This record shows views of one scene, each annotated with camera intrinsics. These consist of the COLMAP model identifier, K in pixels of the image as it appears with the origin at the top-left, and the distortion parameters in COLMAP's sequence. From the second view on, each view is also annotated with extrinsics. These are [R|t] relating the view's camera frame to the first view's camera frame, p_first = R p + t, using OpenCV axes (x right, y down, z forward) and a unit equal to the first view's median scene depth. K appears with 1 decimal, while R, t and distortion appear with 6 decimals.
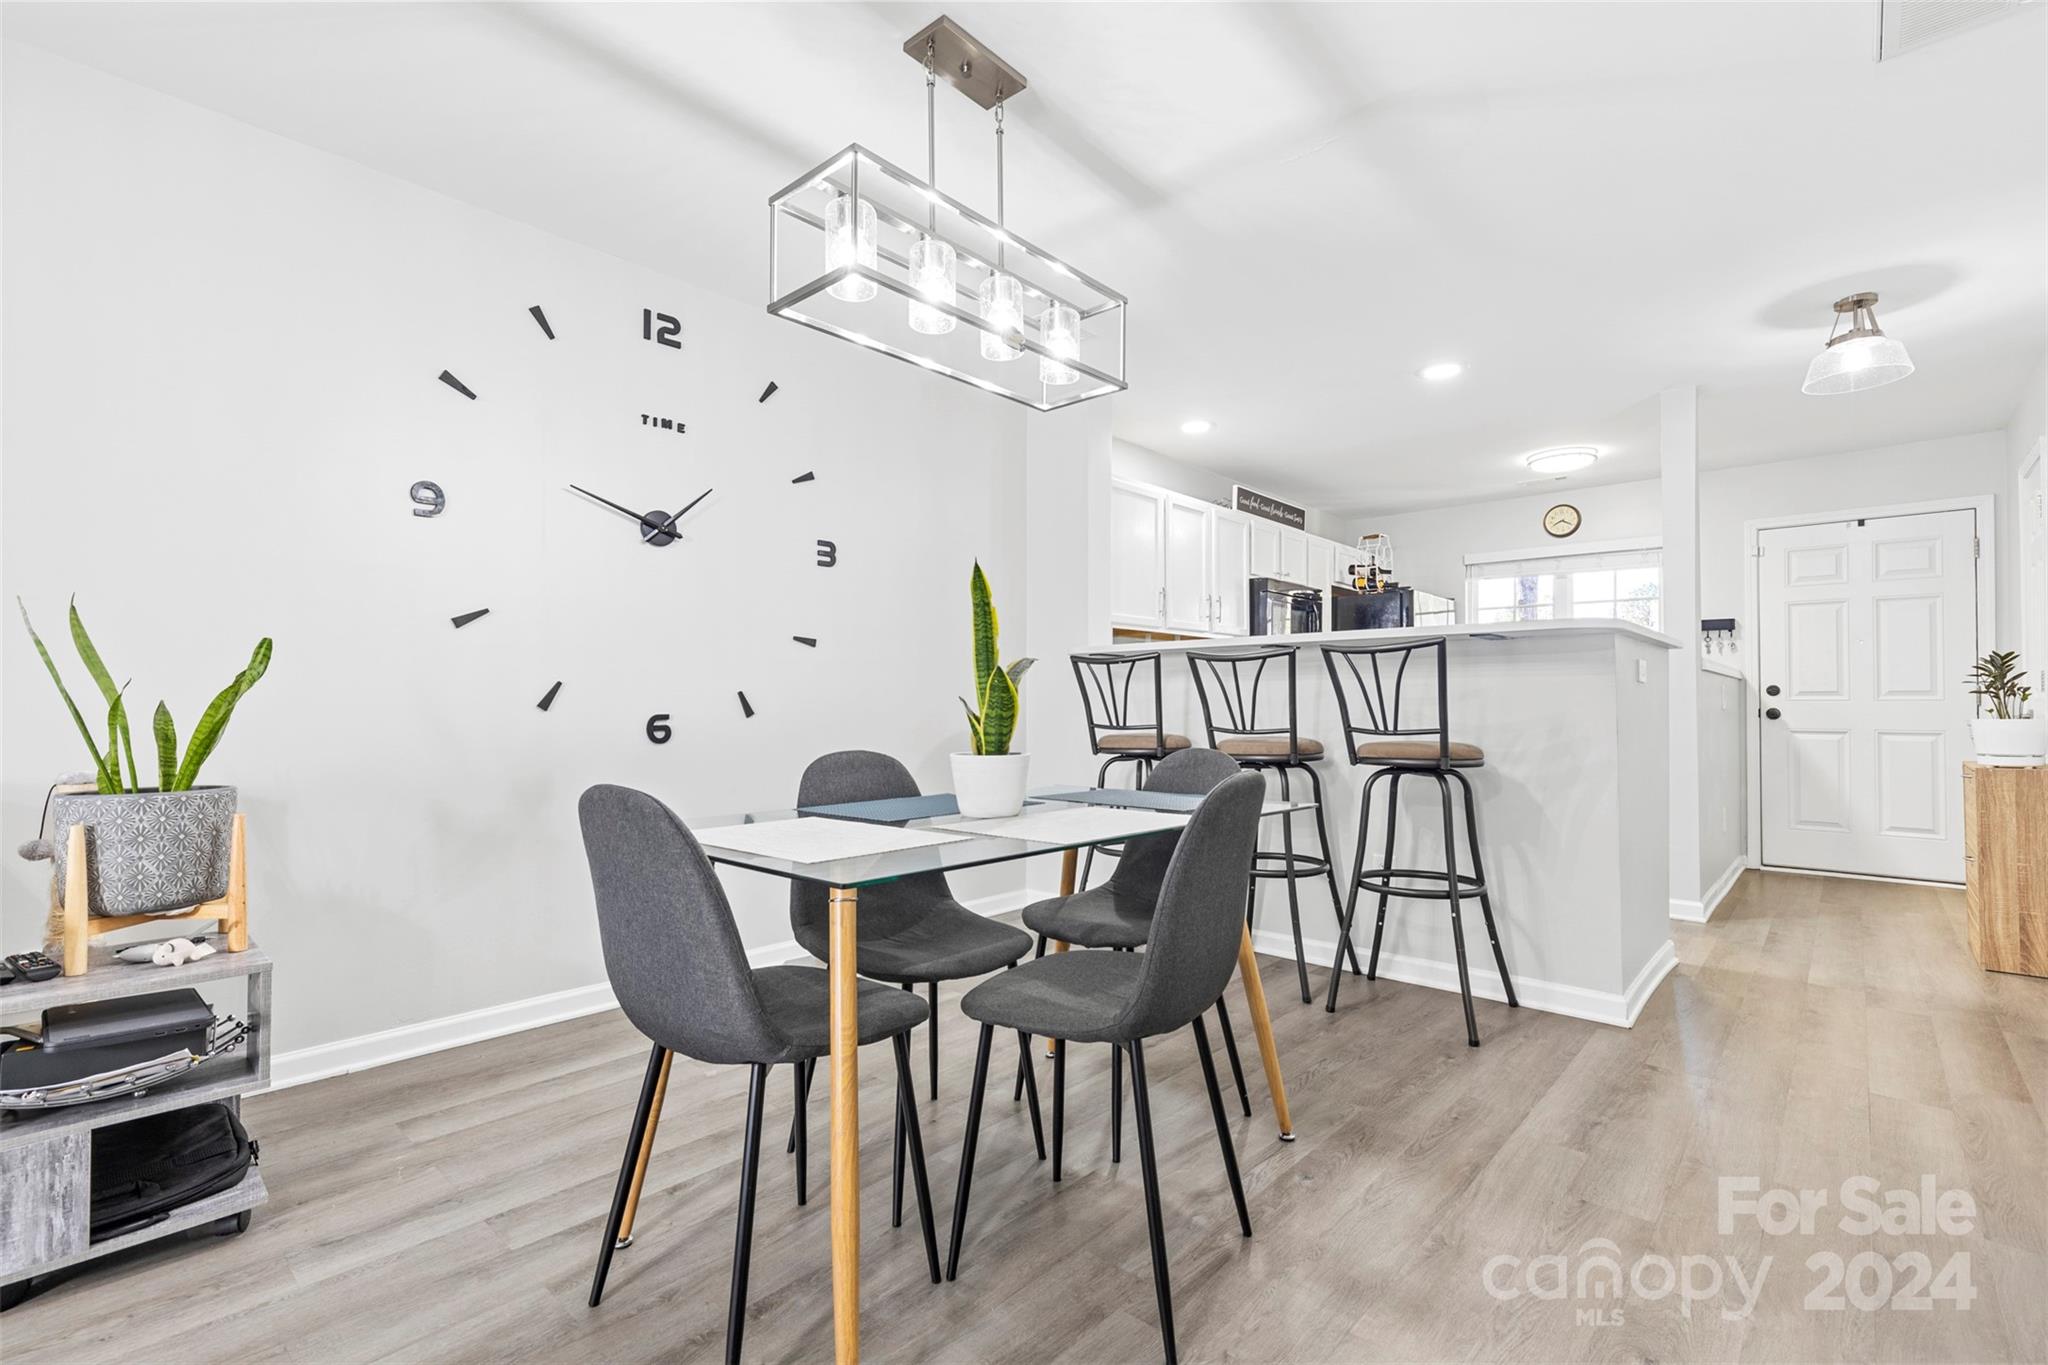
lens RADIAL K [[922.6, 0, 1027.2], [0, 922.6, 696.1], [0, 0, 1]] dist [0.008463, -0.000721]
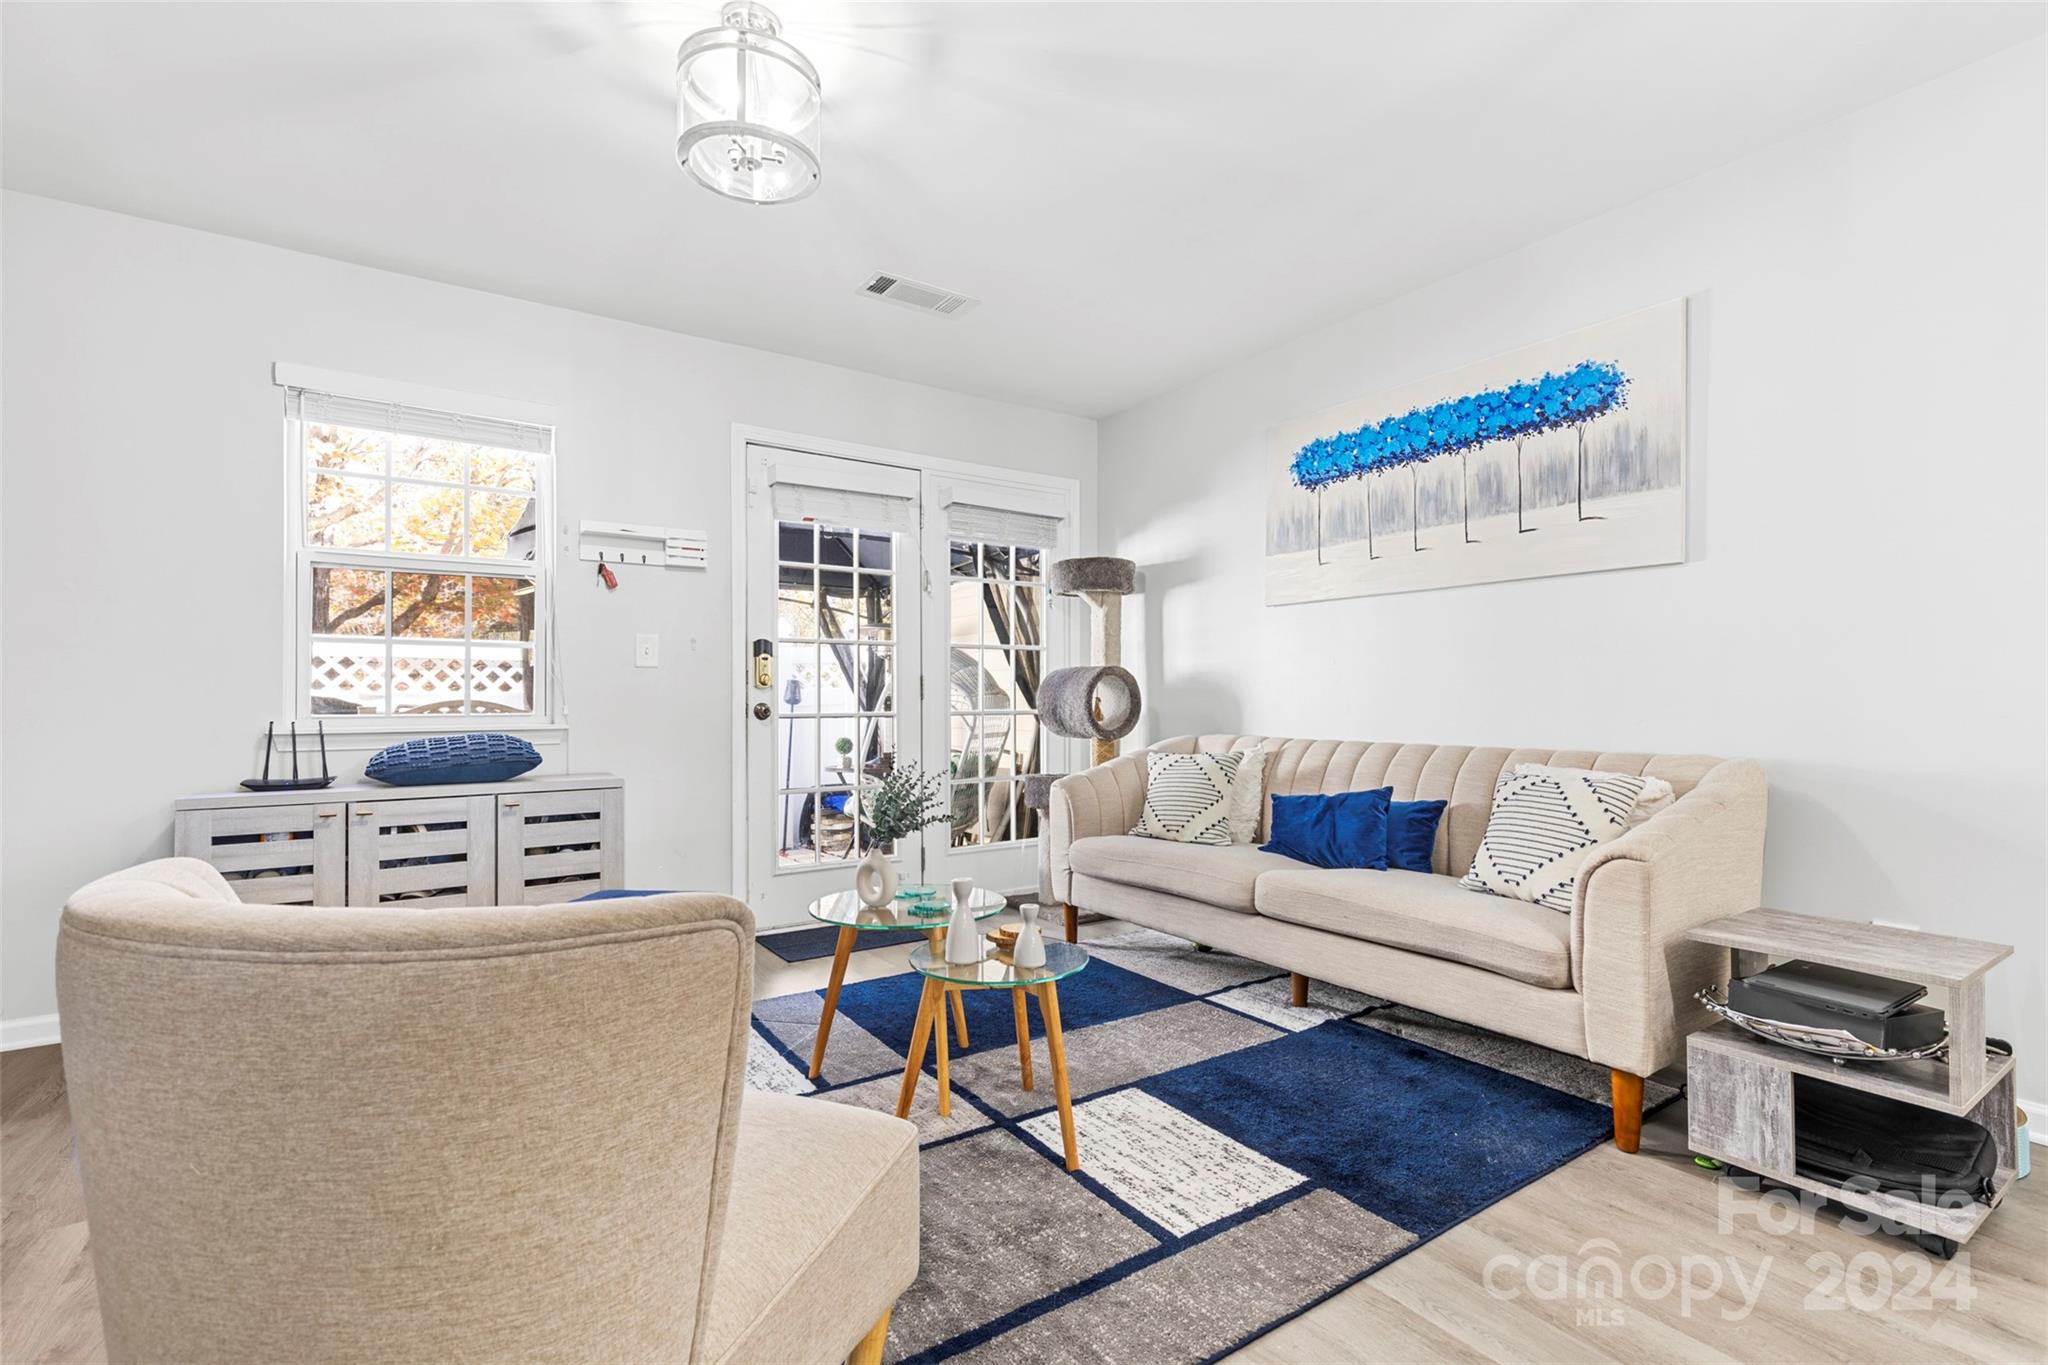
lens RADIAL K [[922.6, 0, 1027.2], [0, 922.6, 696.1], [0, 0, 1]] dist [0.008463, -0.000721]
pose [[-0.238592, -0.006436, -0.971099, 0.157186], [0.012188, 0.999879, -0.009622, 0.003015], [0.971044, -0.014131, -0.238484, 0.181000]]
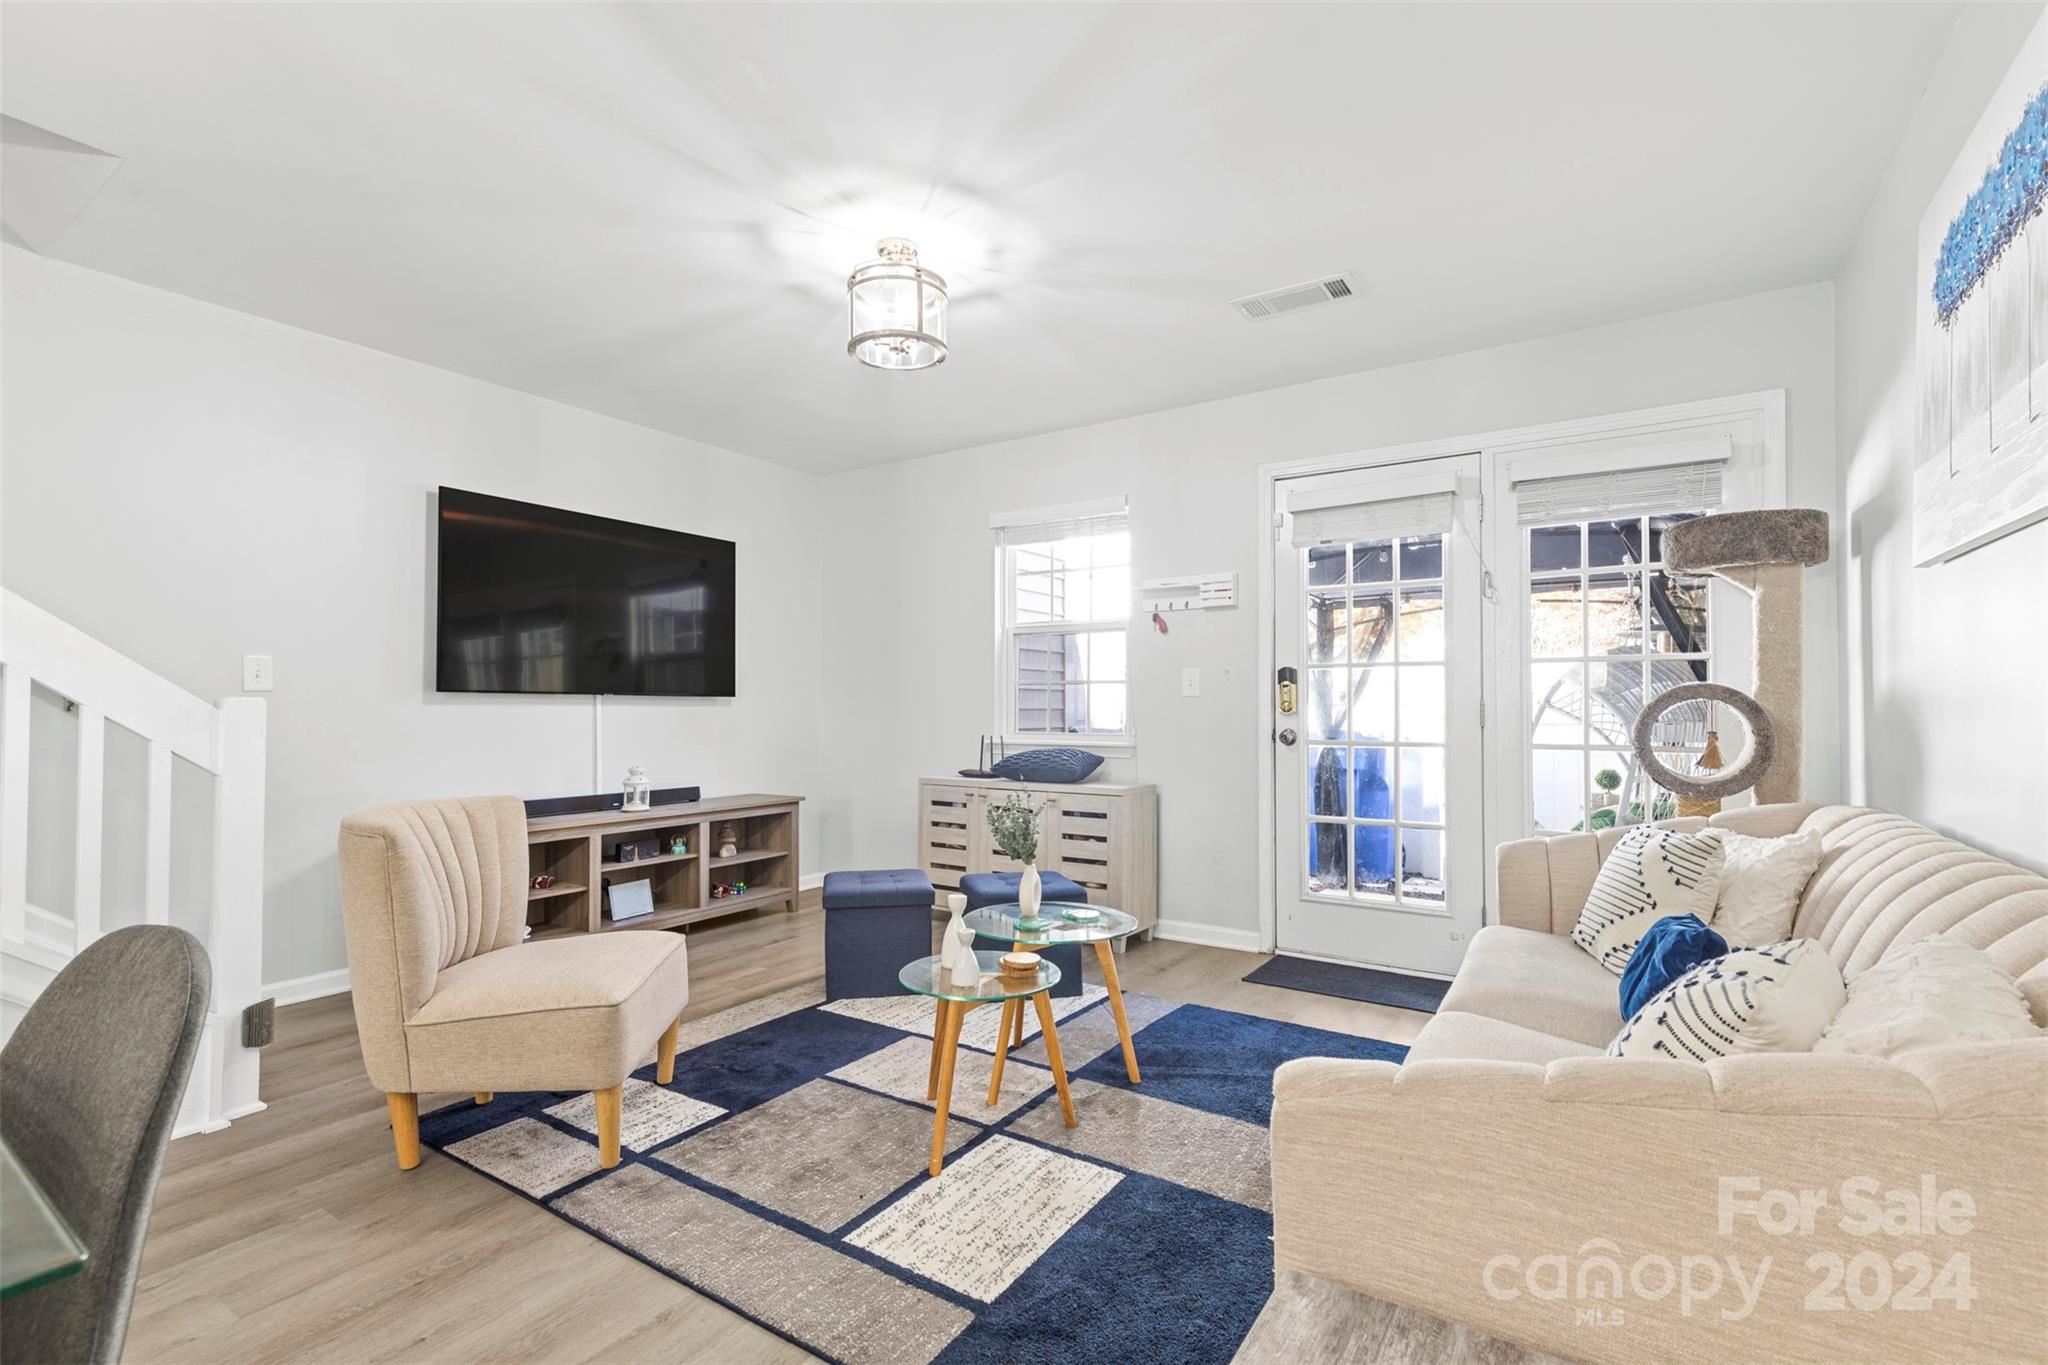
lens RADIAL K [[922.6, 0, 1027.2], [0, 922.6, 696.1], [0, 0, 1]] dist [0.008463, -0.000721]
pose [[-0.988781, -0.004493, -0.149306, -0.371501], [-0.001272, 0.999765, -0.021661, -0.019780], [0.149368, -0.021228, -0.988554, 0.701269]]
